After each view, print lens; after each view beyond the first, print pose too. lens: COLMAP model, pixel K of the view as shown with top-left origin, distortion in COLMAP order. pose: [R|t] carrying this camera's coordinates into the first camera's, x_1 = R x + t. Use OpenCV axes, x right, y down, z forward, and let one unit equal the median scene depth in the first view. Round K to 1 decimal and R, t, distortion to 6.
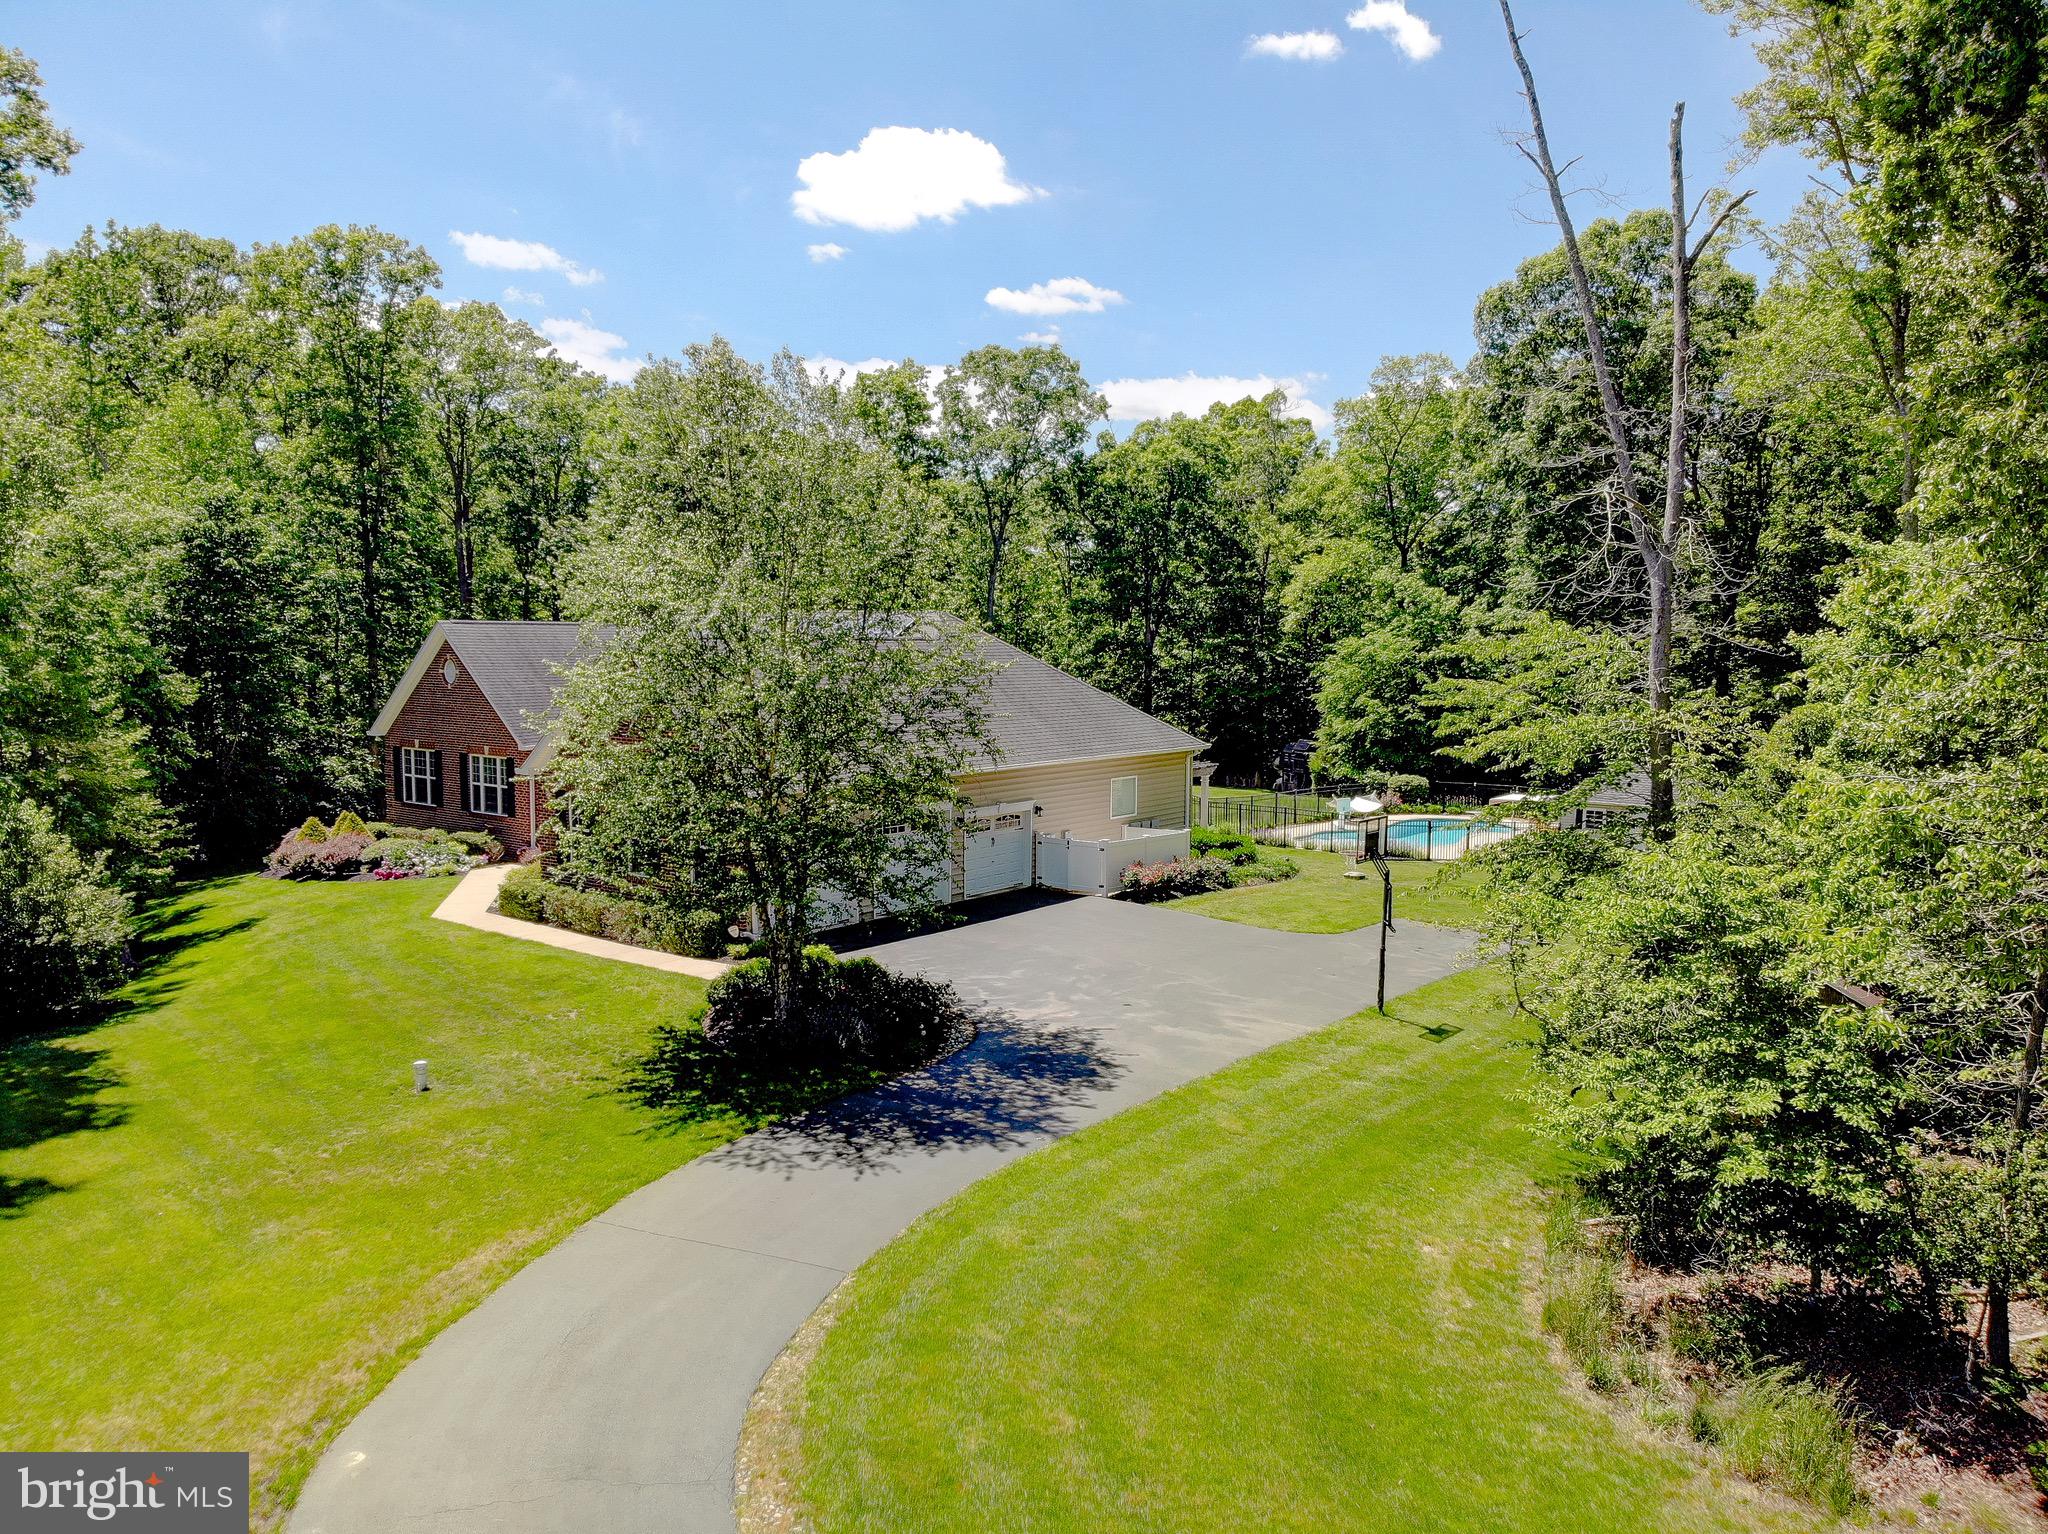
lens RADIAL K [[1496.9, 0, 1024.0], [0, 1496.9, 767.0], [0, 0, 1]] dist [0.070295, -0.209175]
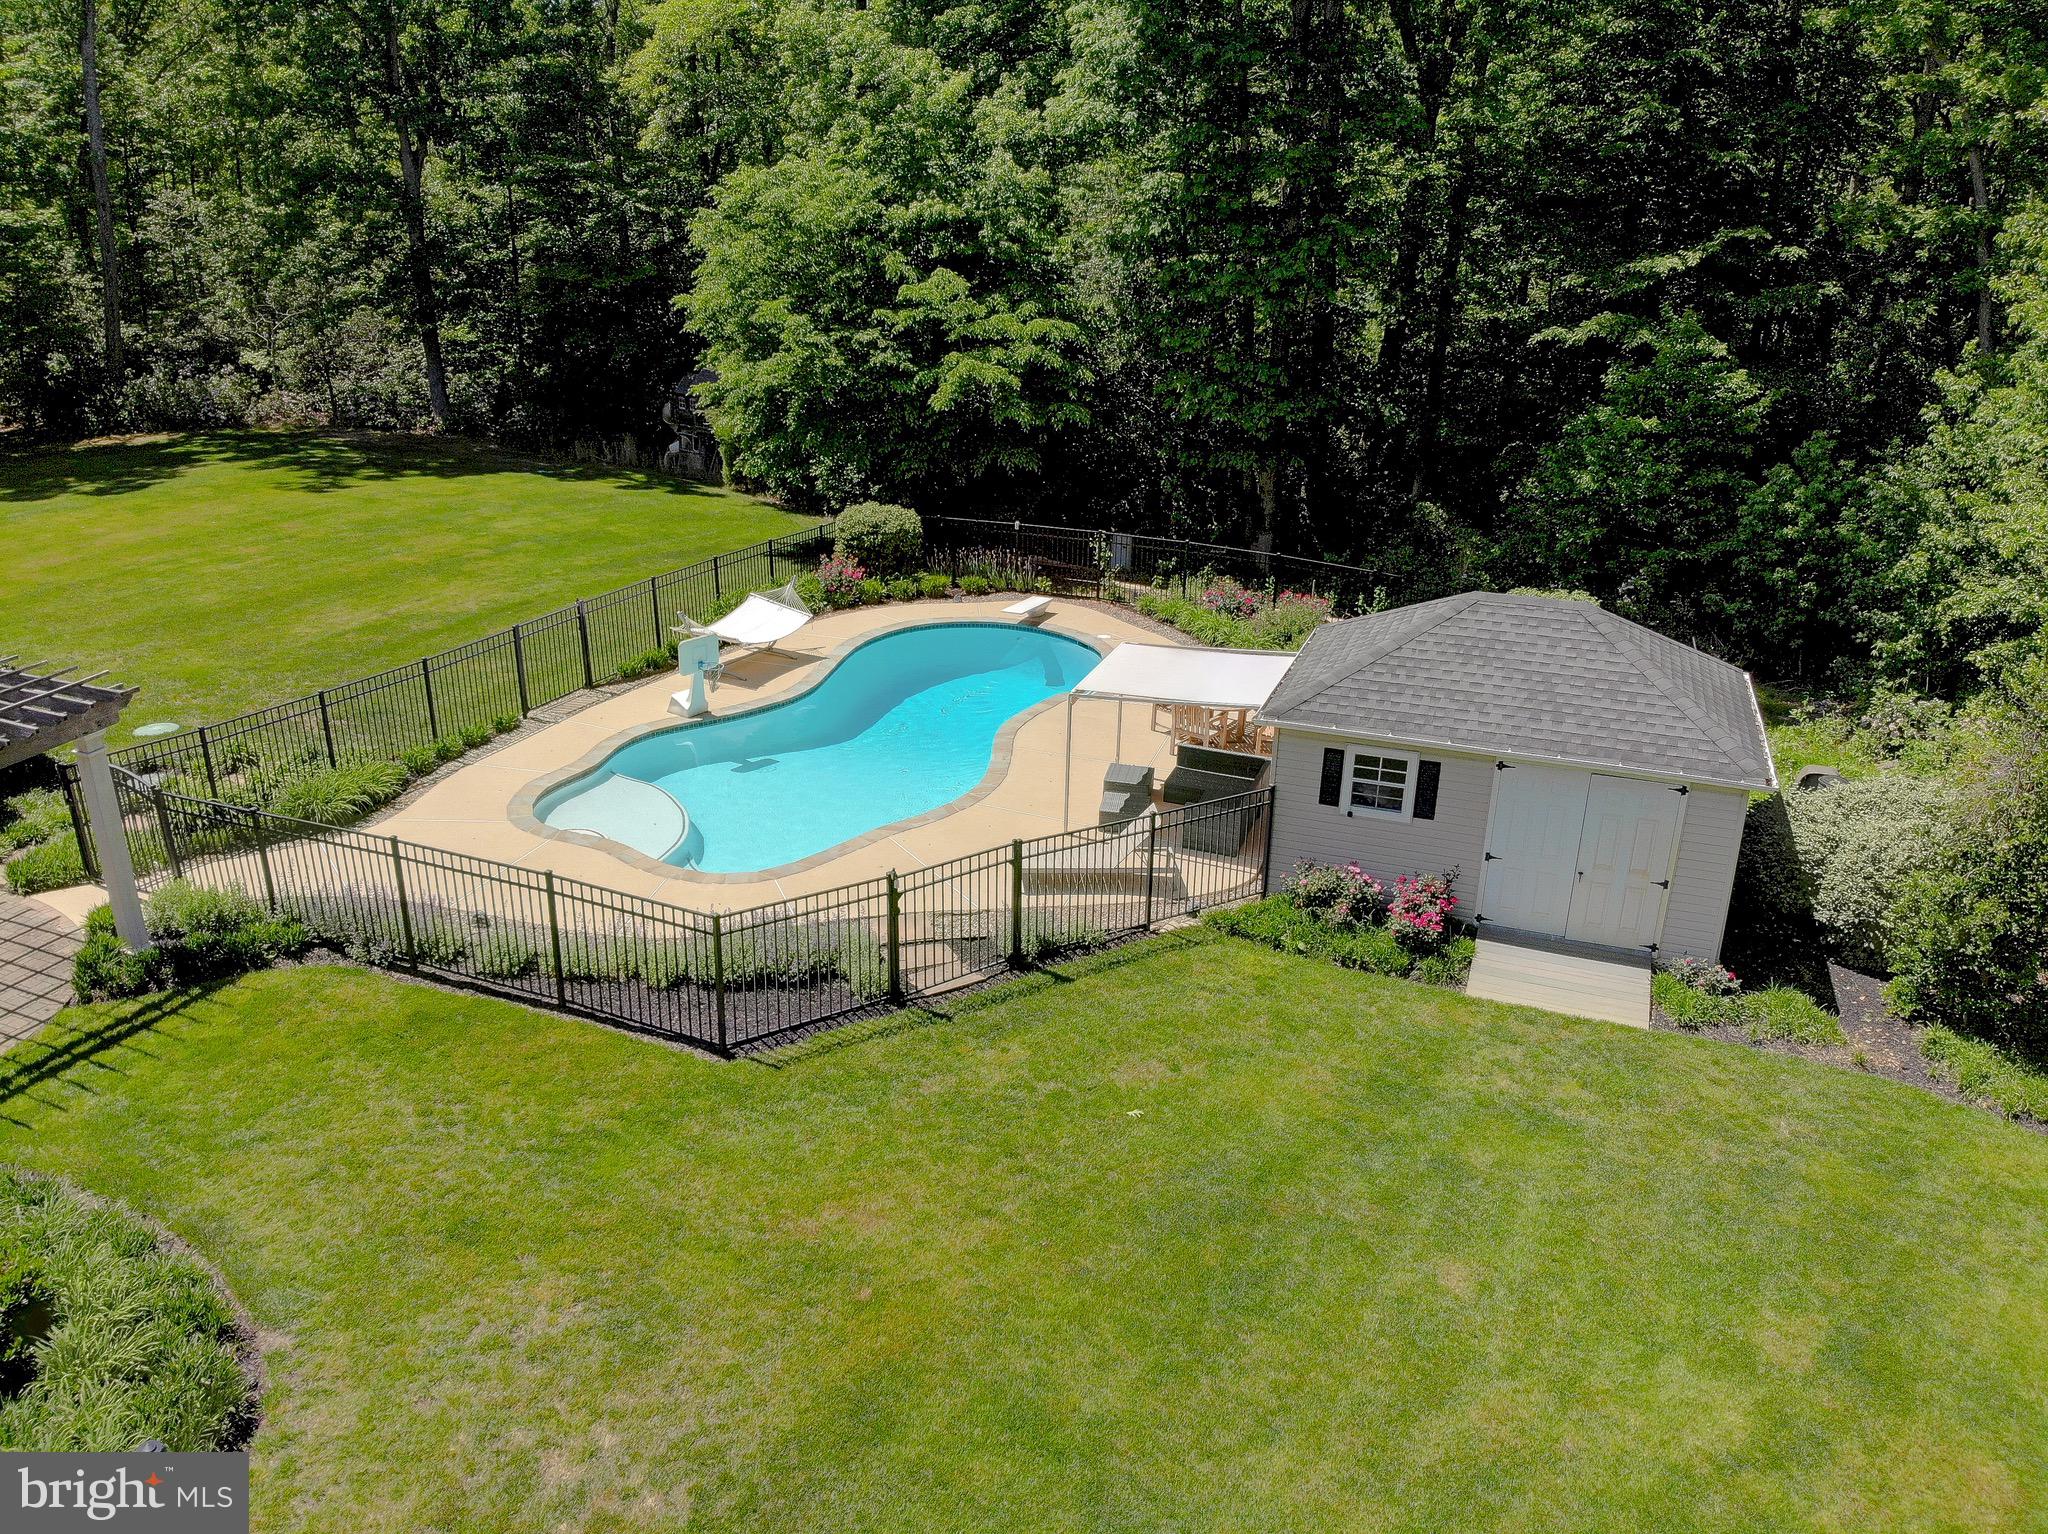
lens RADIAL K [[1482.8, 0, 1054.1], [0, 1482.8, 762.1], [0, 0, 1]] dist [0.053097, -0.161969]
pose [[0.948058, -0.111202, 0.298027, 0.163194], [0.018012, 0.954169, 0.298726, -0.050799], [-0.317587, -0.277842, 0.906610, 0.552284]]
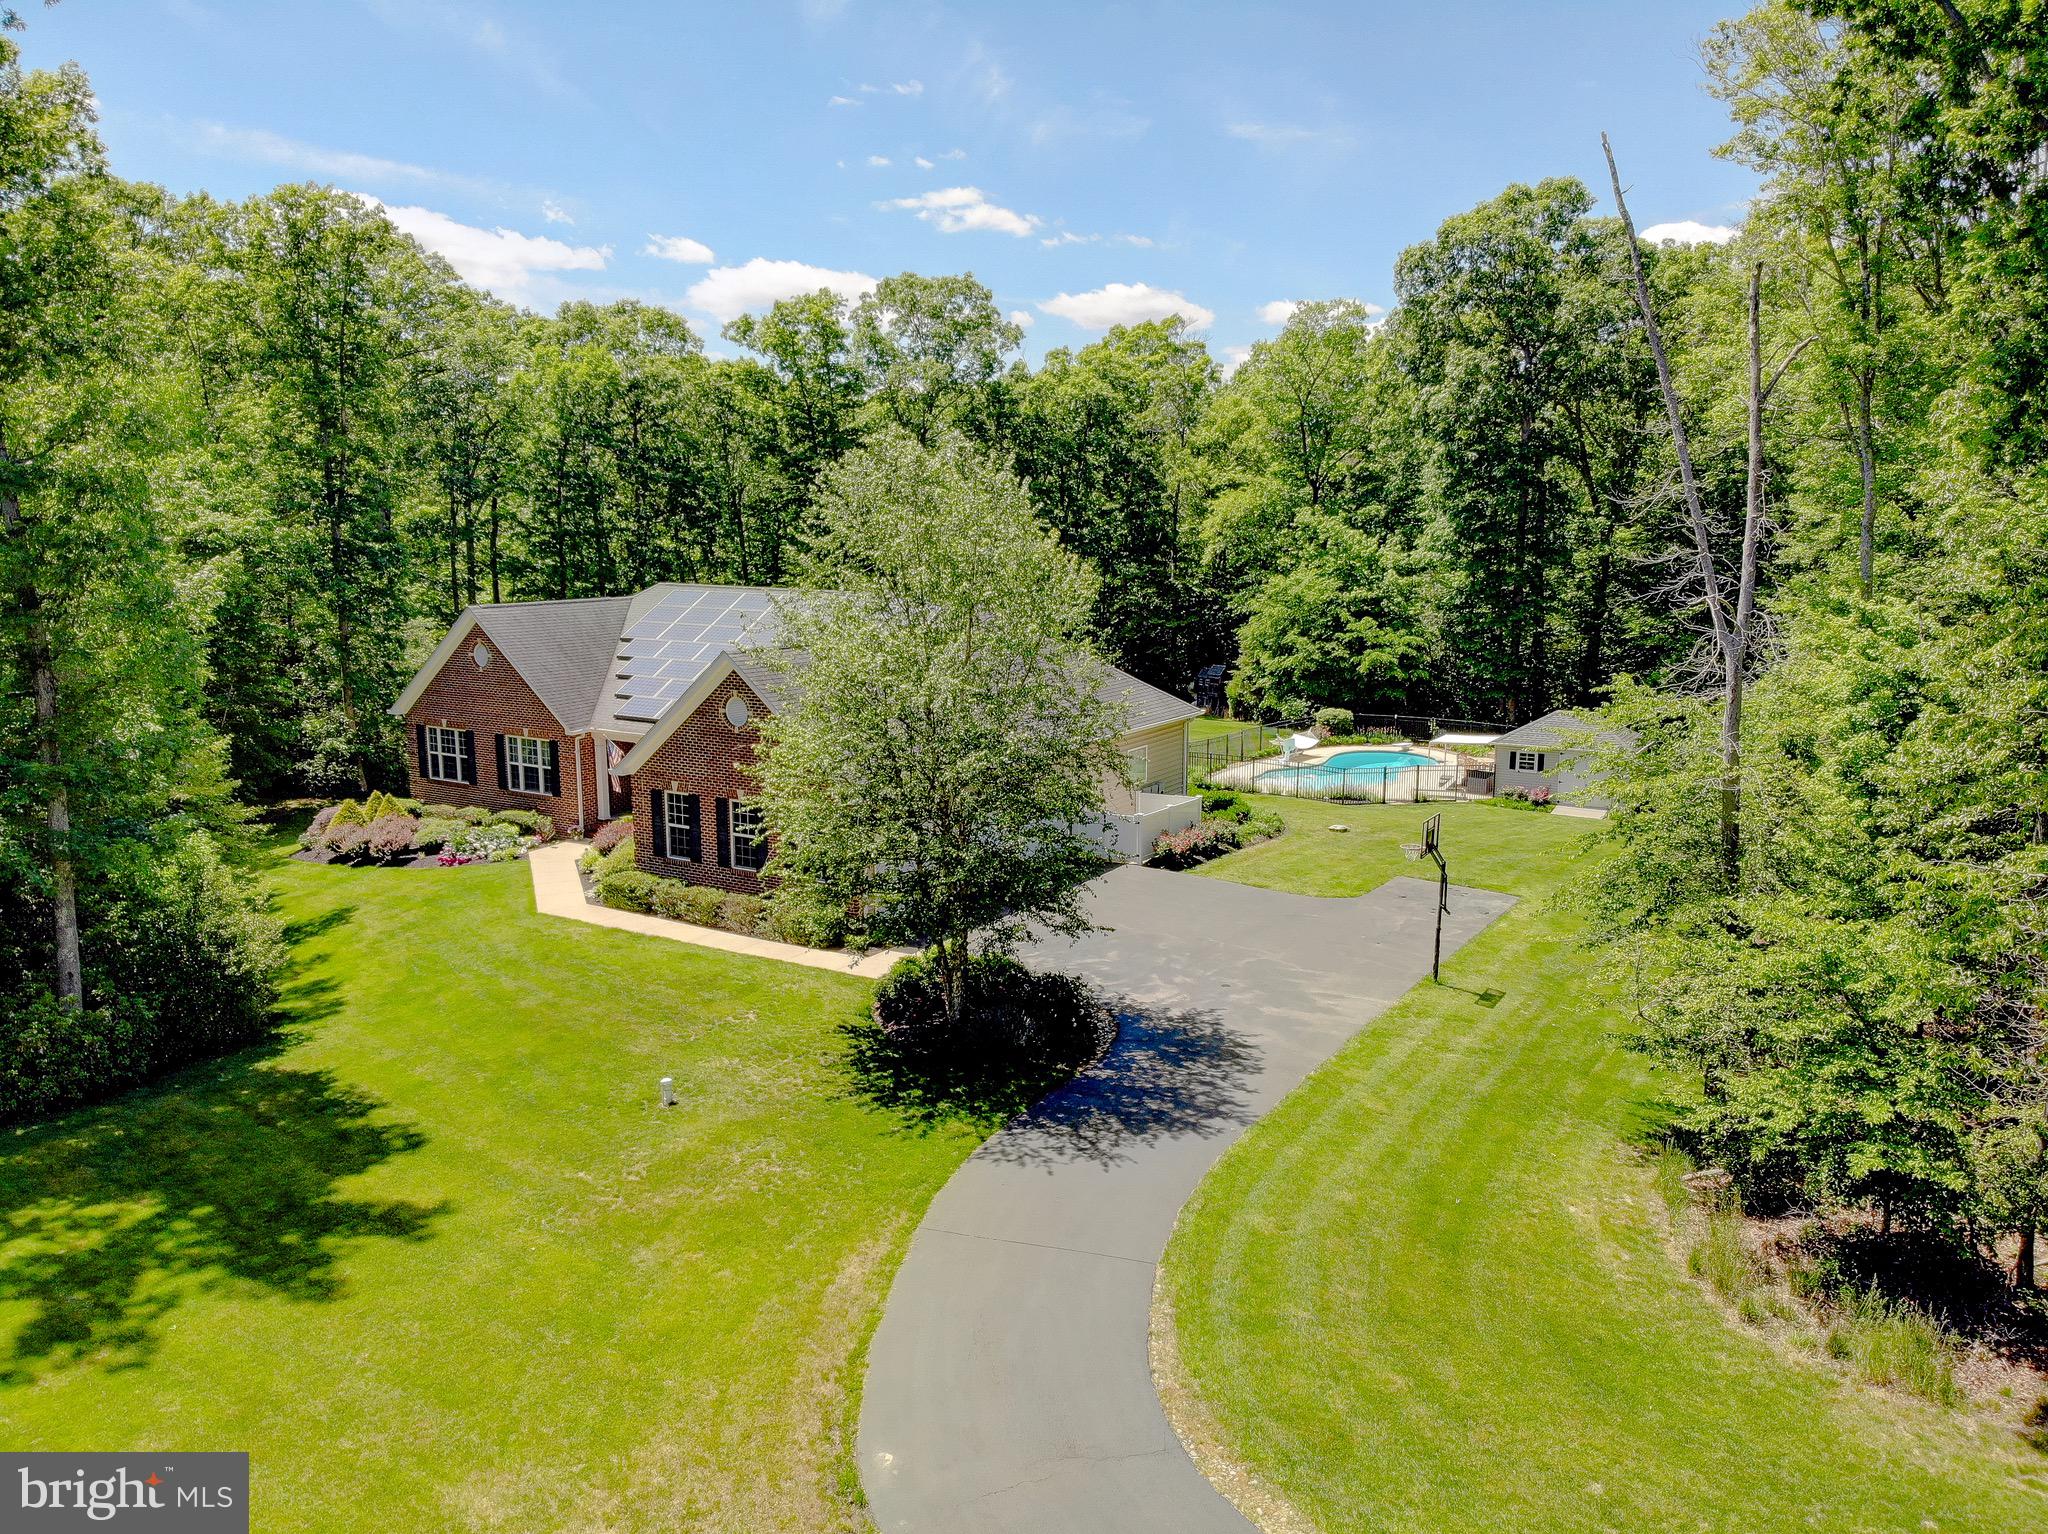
lens RADIAL K [[1496.9, 0, 1024.0], [0, 1496.9, 767.0], [0, 0, 1]] dist [0.070295, -0.209175]
pose [[0.993274, -0.026042, 0.112820, -0.088914], [0.016759, 0.996453, 0.082464, -0.044792], [-0.114567, -0.080019, 0.990188, -0.047204]]
